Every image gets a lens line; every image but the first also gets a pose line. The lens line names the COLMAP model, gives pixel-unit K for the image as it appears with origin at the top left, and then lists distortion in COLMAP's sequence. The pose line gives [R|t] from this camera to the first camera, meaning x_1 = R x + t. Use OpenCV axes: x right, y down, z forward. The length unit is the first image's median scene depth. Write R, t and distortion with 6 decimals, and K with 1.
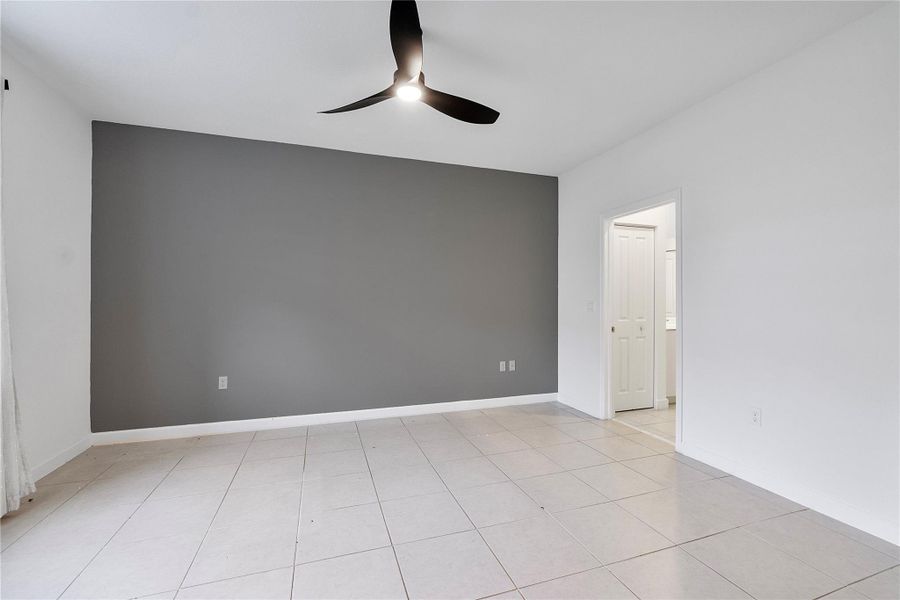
lens RADIAL K [[381.9, 0, 450.7], [0, 381.9, 298.3], [0, 0, 1]] dist [-0.002881, -0.000146]
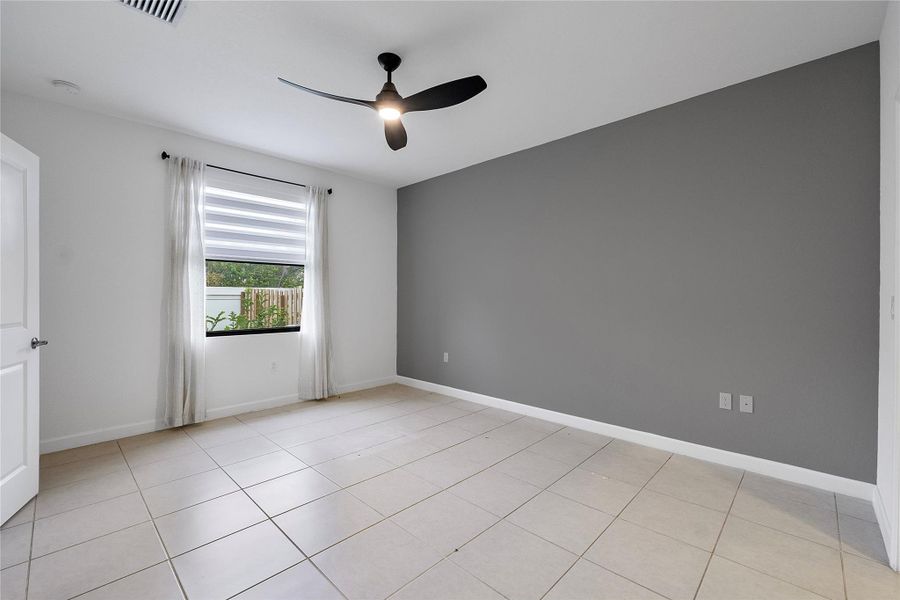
lens RADIAL K [[381.9, 0, 450.7], [0, 381.9, 298.3], [0, 0, 1]] dist [-0.002881, -0.000146]
pose [[0.460651, 0.003503, -0.887575, 0.591118], [0.003354, 0.999978, 0.005688, 0.004956], [0.887575, -0.005597, 0.460629, 0.380621]]
